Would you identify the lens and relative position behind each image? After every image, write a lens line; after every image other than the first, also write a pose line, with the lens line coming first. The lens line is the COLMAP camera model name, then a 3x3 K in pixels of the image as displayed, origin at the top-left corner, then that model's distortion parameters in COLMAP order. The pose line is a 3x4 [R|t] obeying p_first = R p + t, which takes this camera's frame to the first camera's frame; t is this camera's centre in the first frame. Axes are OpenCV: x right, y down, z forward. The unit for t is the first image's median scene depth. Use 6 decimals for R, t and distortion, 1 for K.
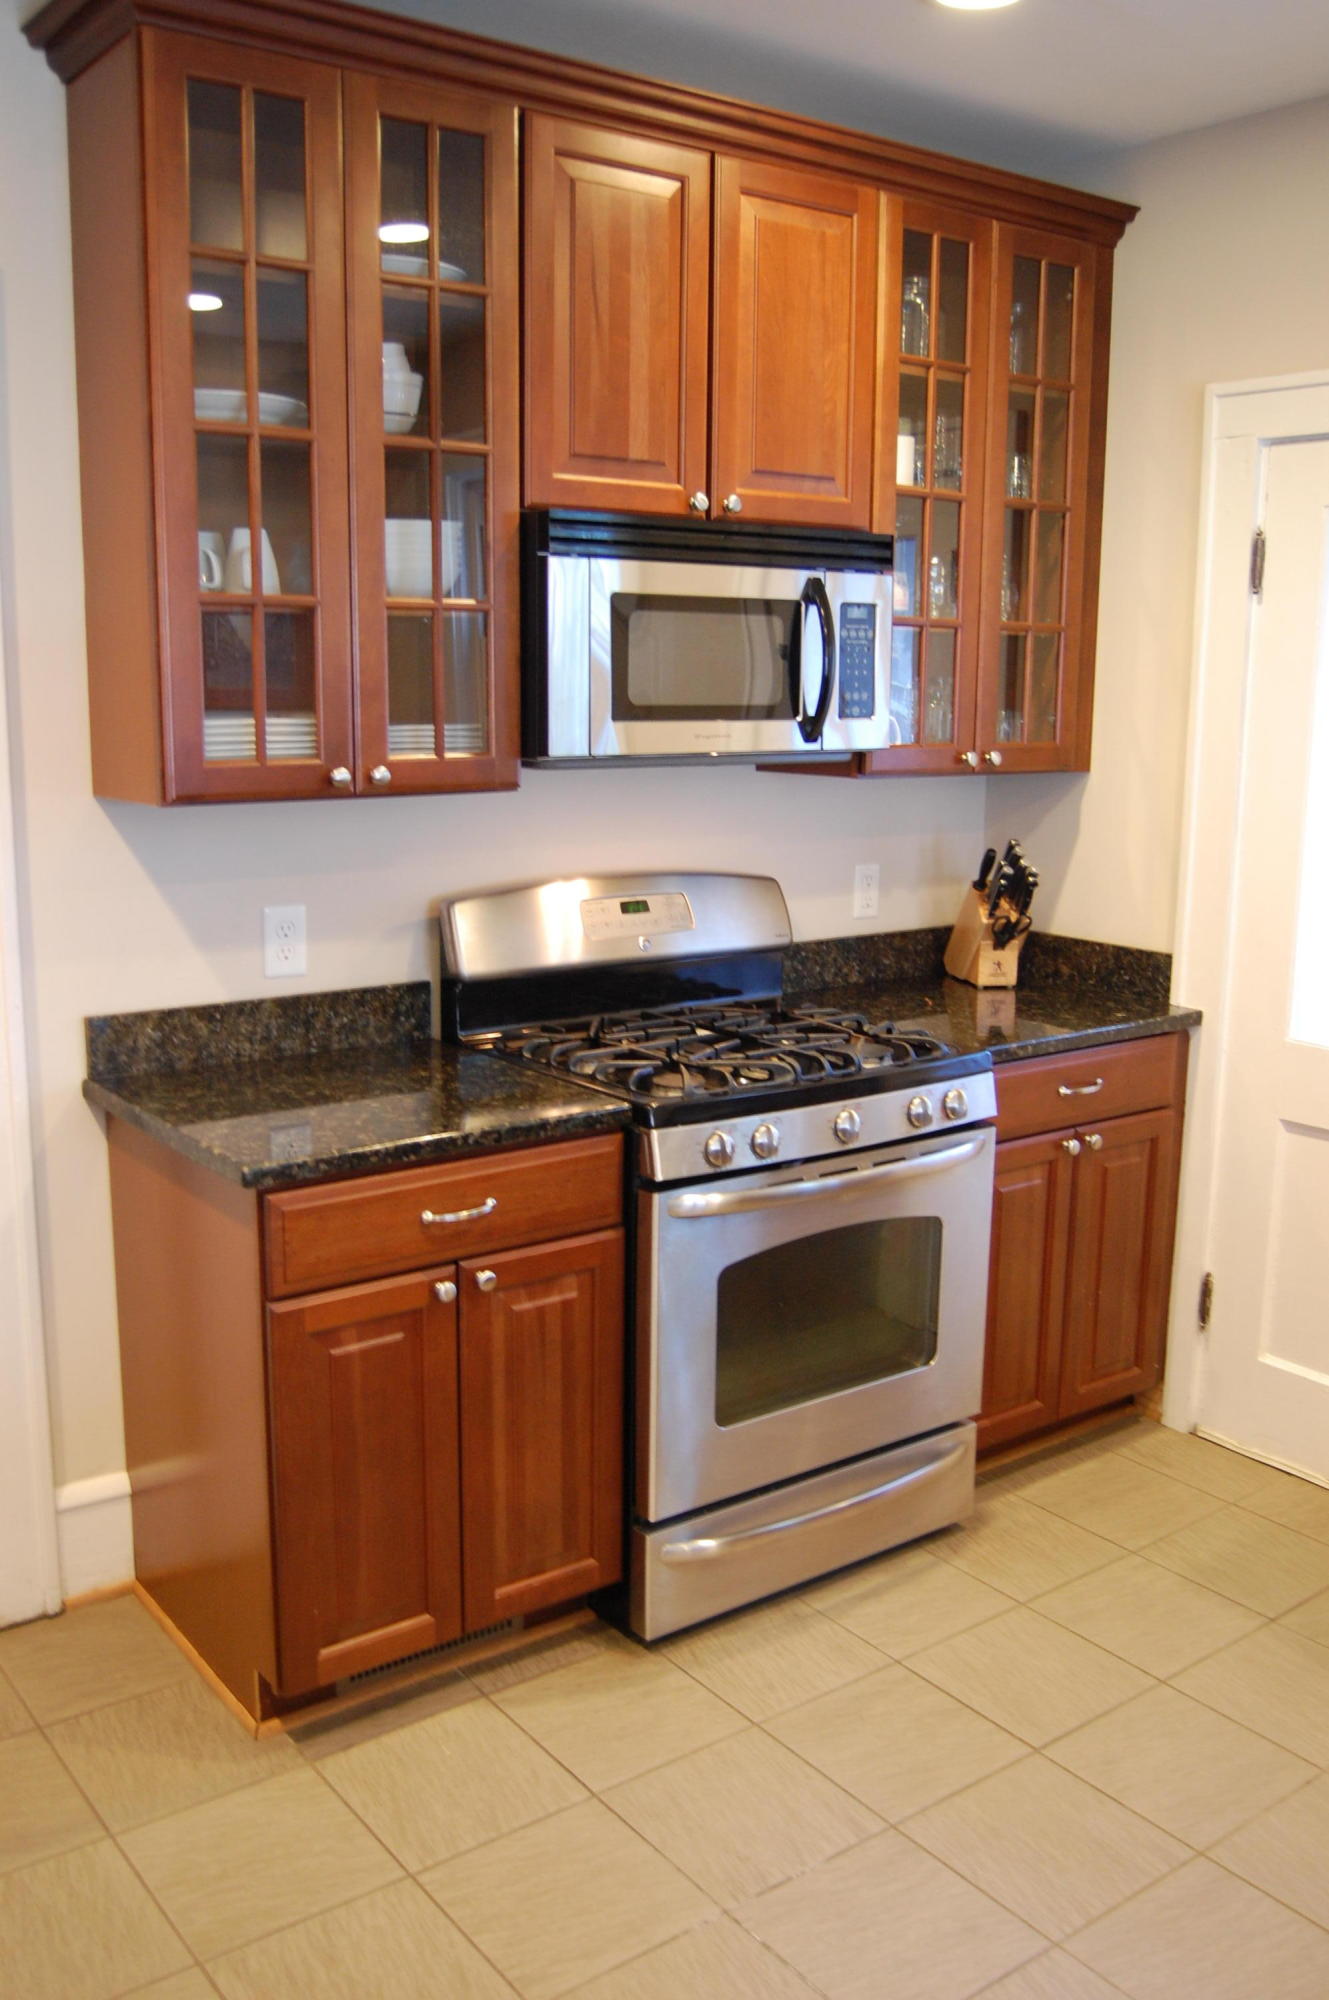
lens RADIAL K [[1771.7, 0, 648.5], [0, 1771.7, 1040.9], [0, 0, 1]] dist [-0.108577, 0.118120]
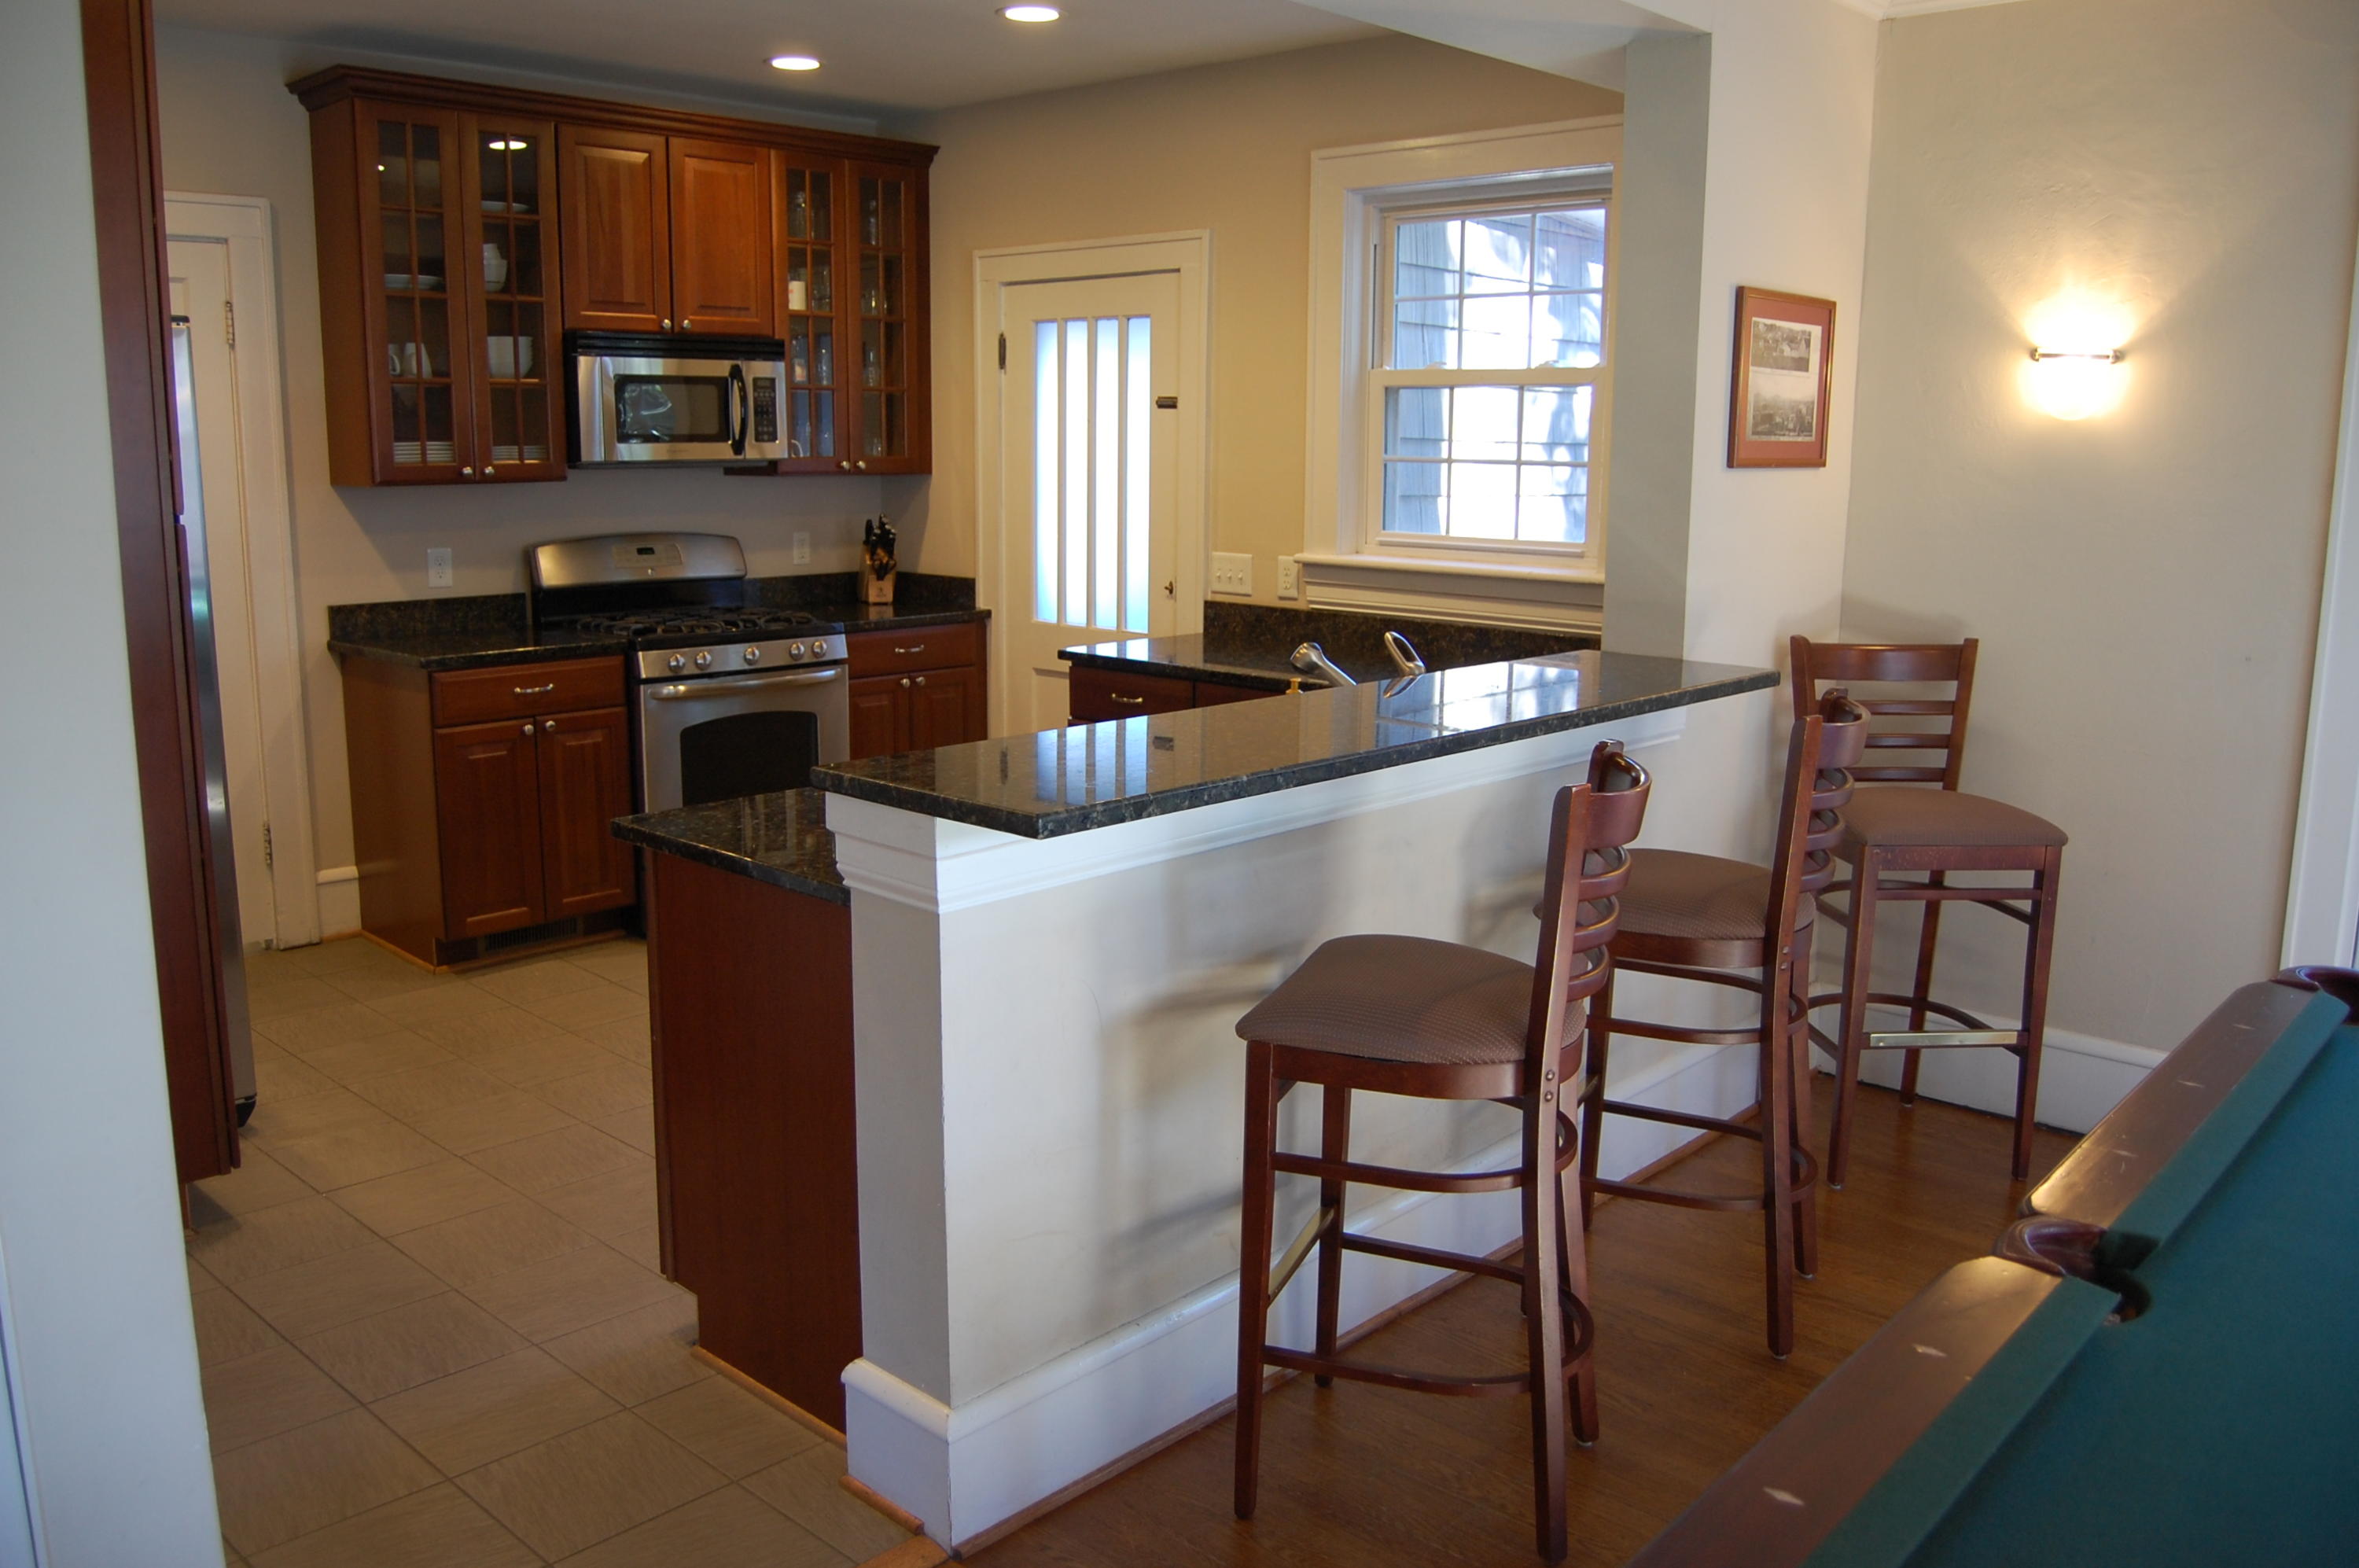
lens RADIAL K [[1847.1, 0, 1179.5], [0, 1847.1, 784.0], [0, 0, 1]] dist [-0.101019, 0.043134]
pose [[0.983247, -0.036838, 0.178517, 0.198958], [0.039778, 0.999125, -0.012918, 0.219614], [-0.177885, 0.019803, 0.983852, -0.961579]]
